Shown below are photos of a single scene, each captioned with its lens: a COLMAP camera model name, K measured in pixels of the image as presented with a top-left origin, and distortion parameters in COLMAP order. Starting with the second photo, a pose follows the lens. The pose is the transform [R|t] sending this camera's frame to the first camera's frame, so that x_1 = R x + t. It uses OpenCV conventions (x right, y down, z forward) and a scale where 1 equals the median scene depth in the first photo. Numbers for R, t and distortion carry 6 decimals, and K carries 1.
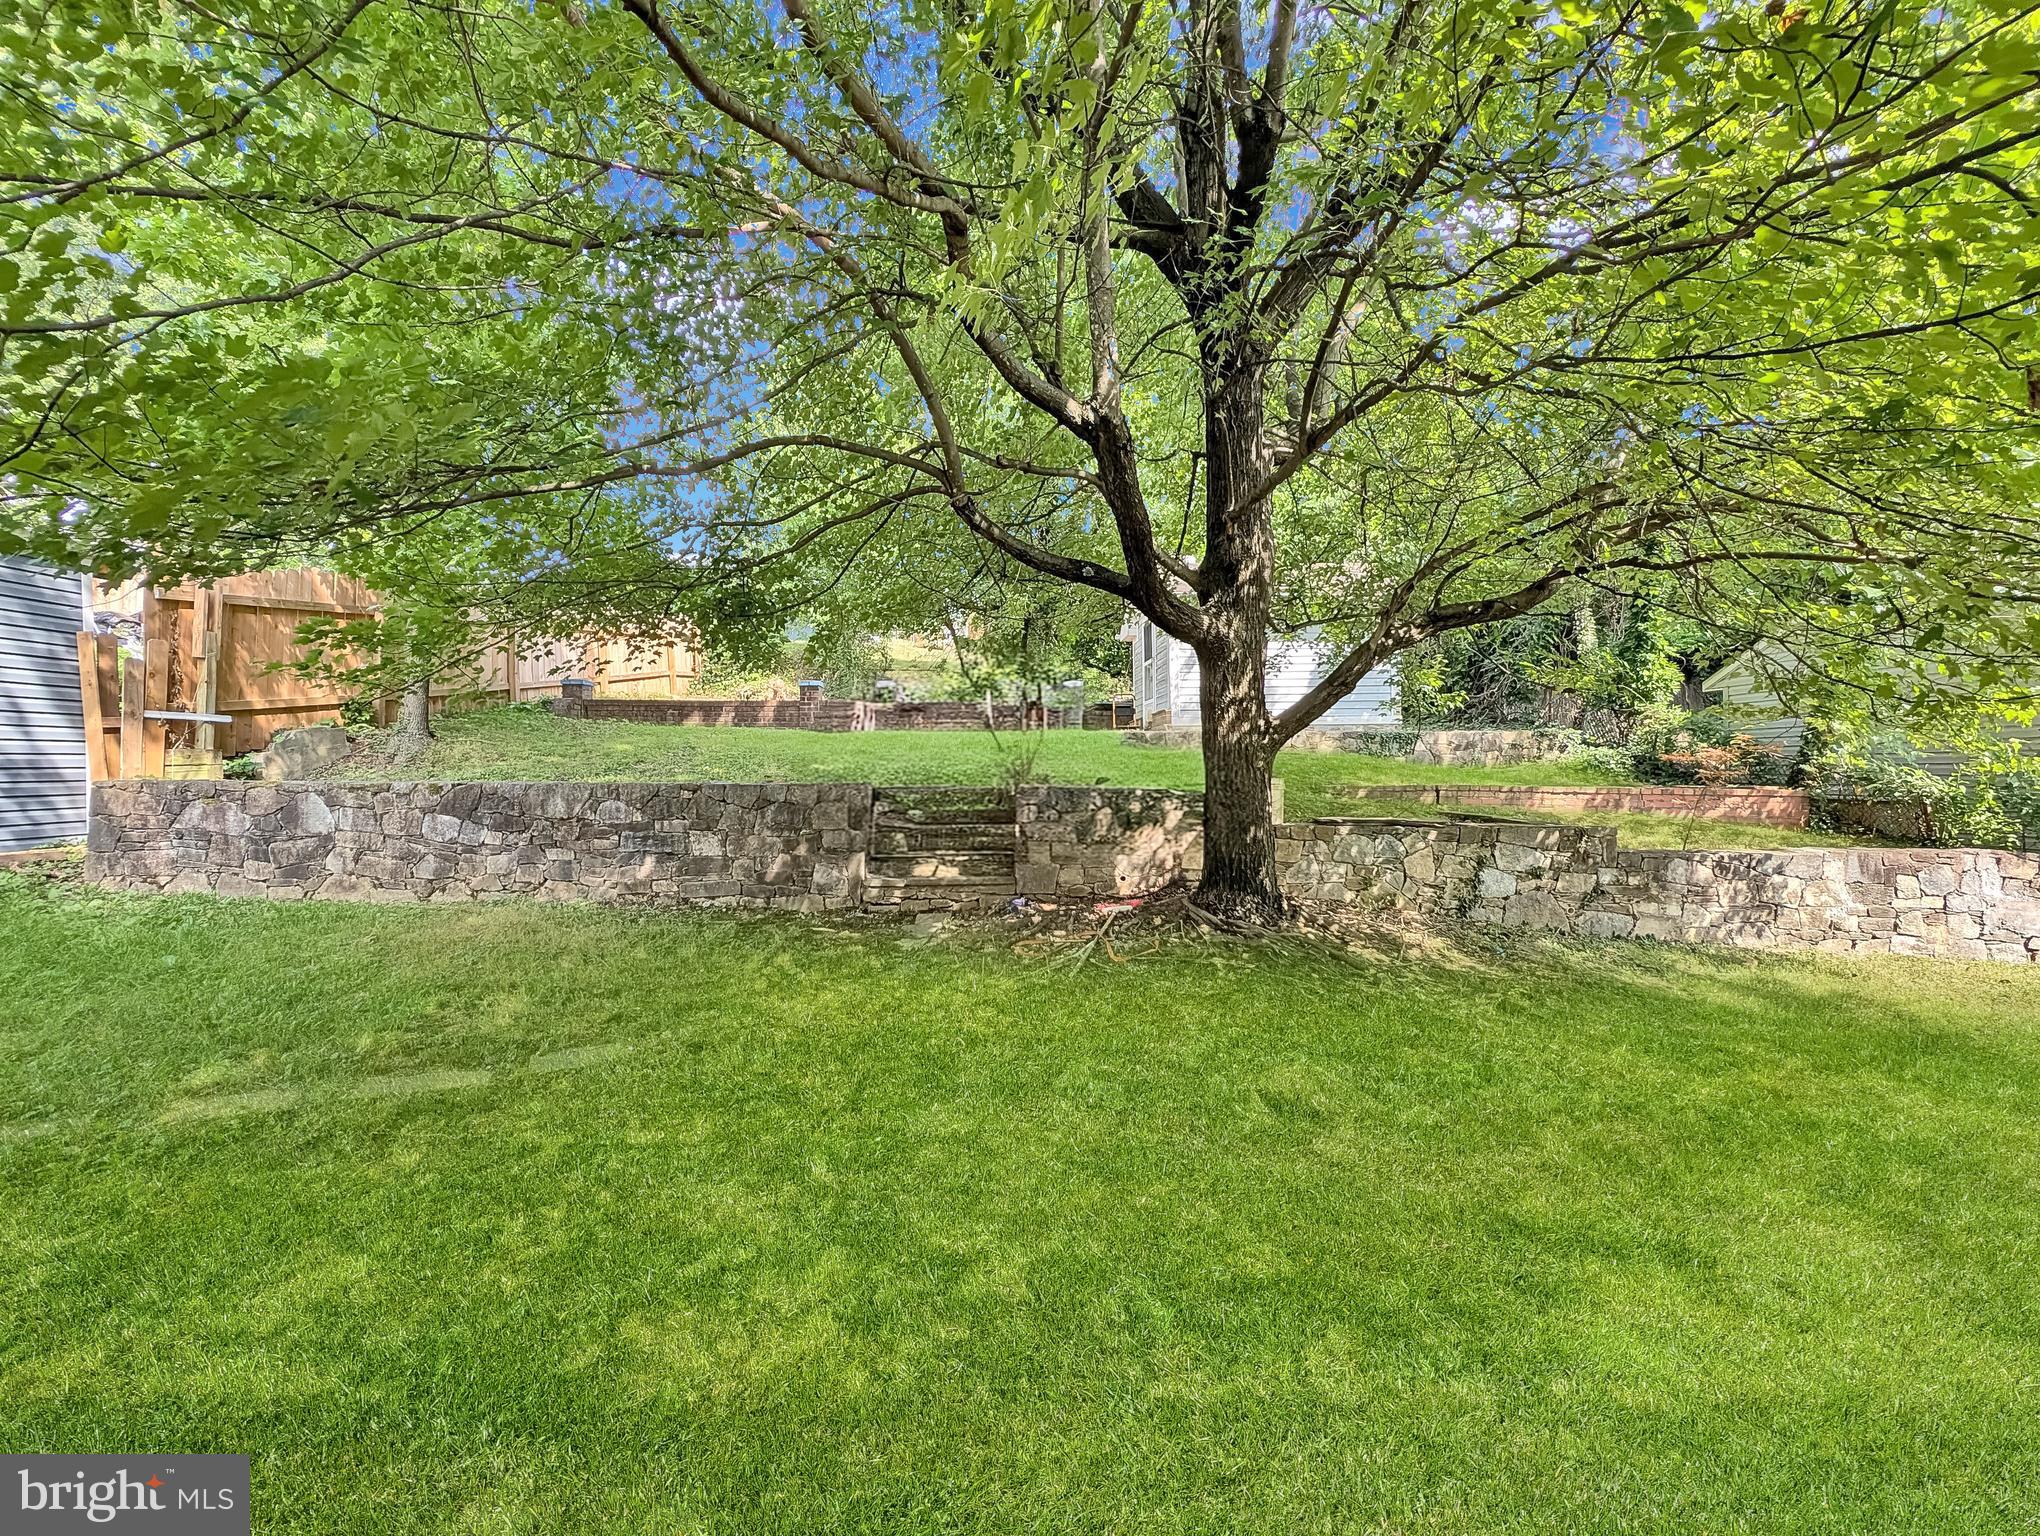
lens RADIAL K [[811.9, 0, 1020.0], [0, 811.9, 768.0], [0, 0, 1]] dist [0.000665, 0.000057]
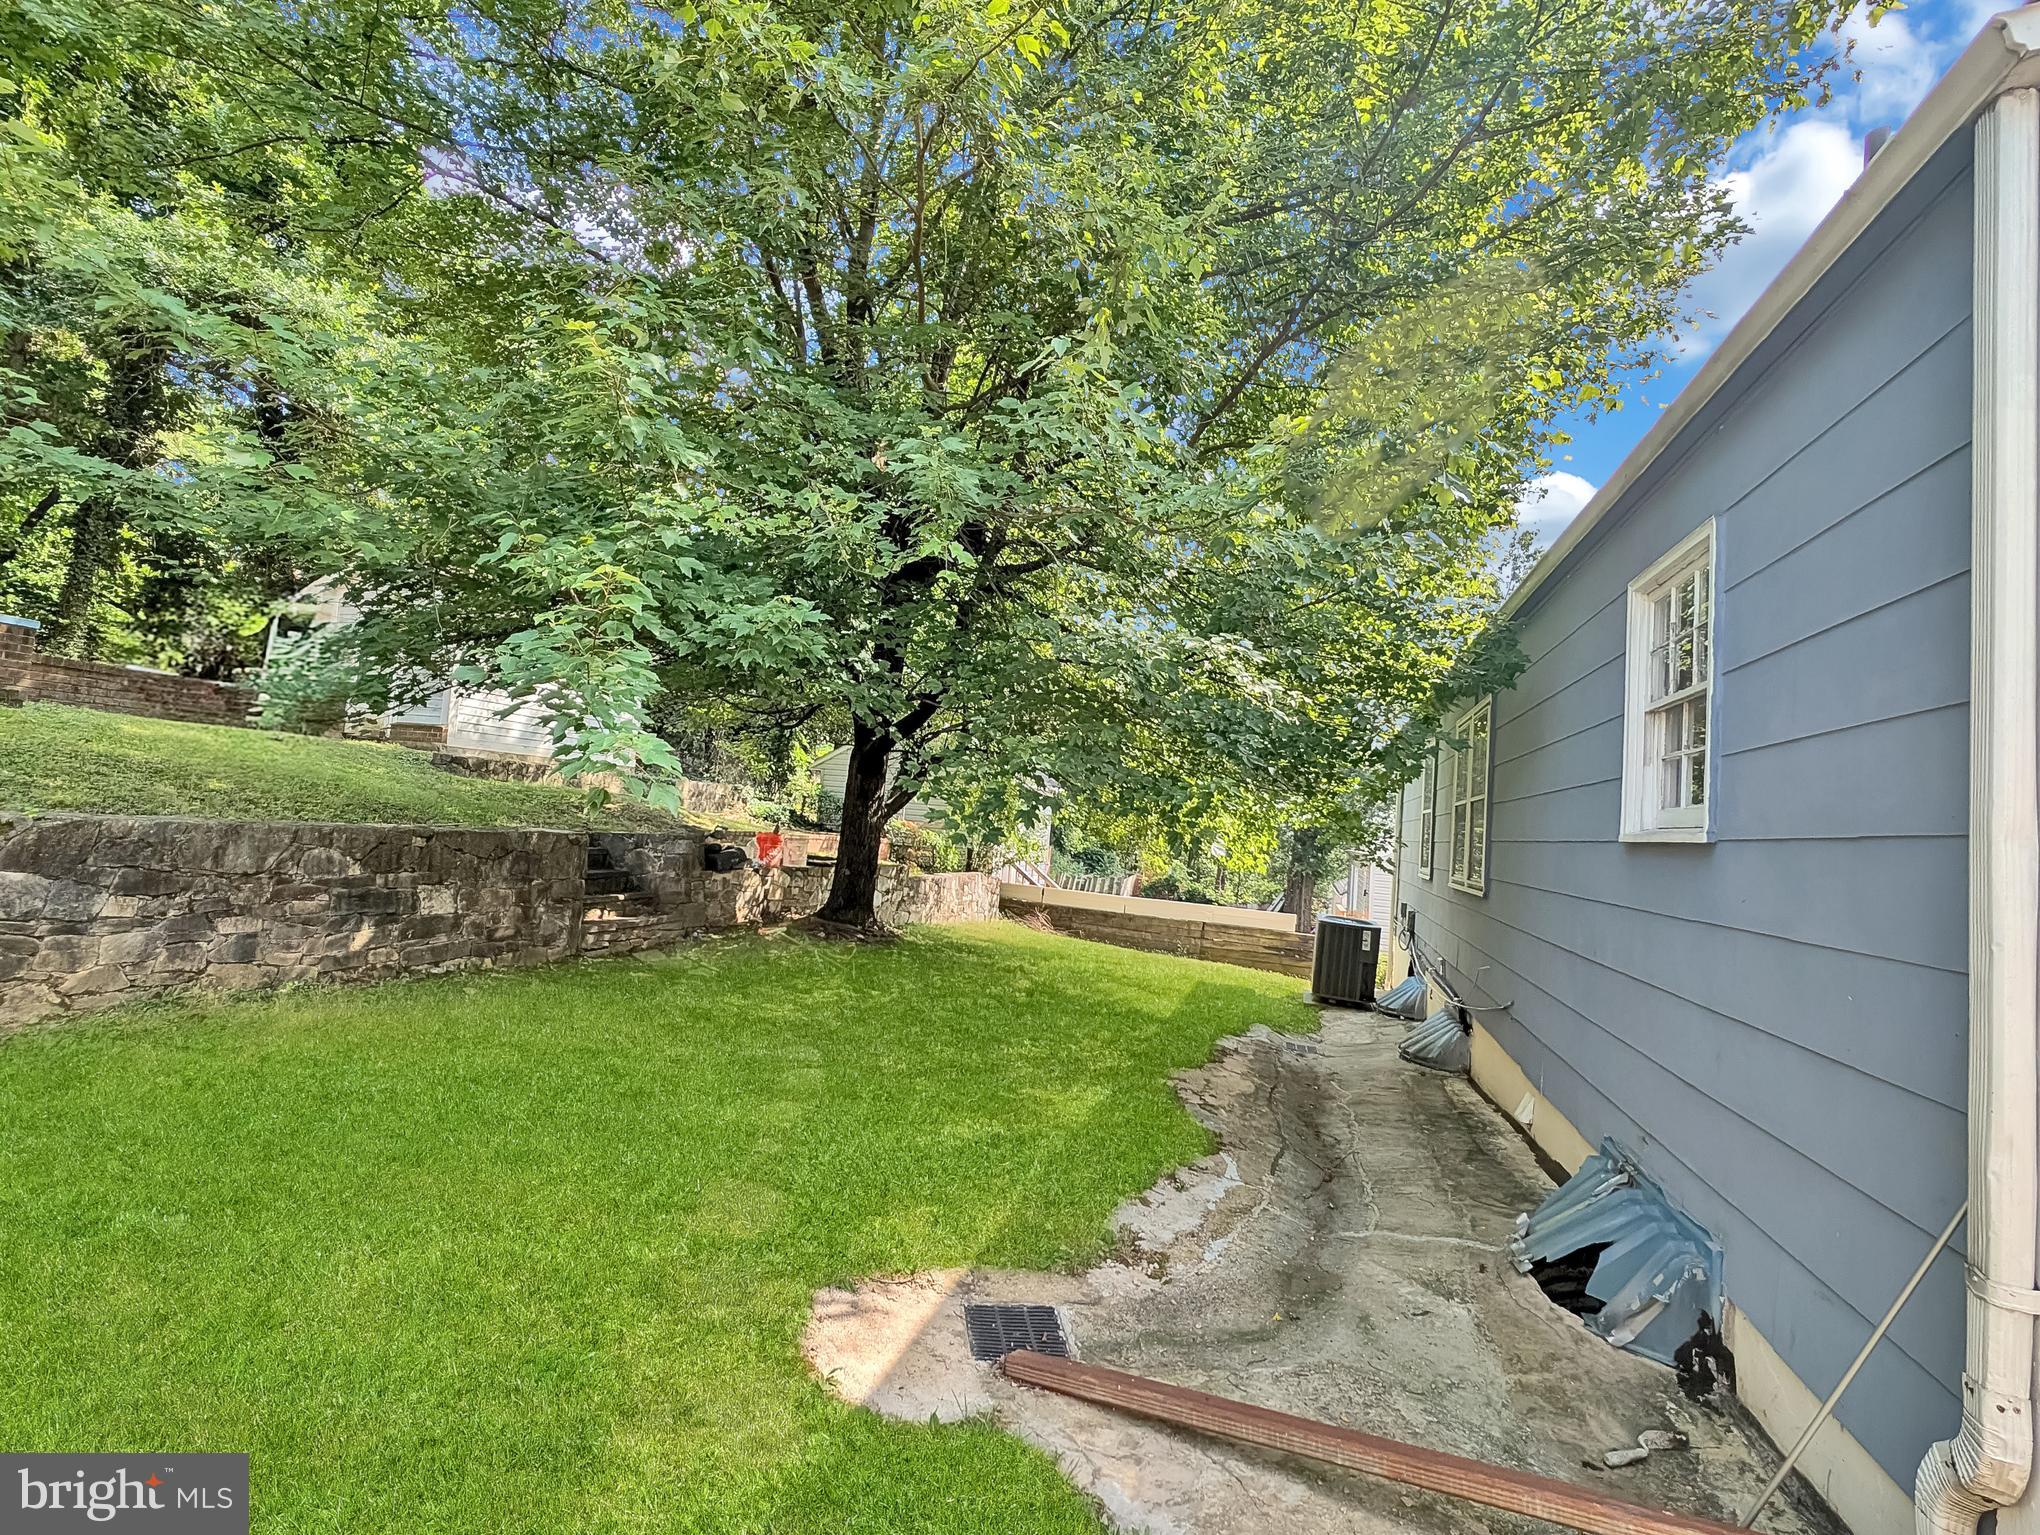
lens RADIAL K [[811.9, 0, 1020.0], [0, 811.9, 767.5], [0, 0, 1]] dist [0.000665, 0.000057]
pose [[0.293525, 0.106288, 0.950024, -1.044763], [-0.015020, 0.994190, -0.106589, 0.035943], [-0.955833, 0.017017, 0.293416, 0.150716]]
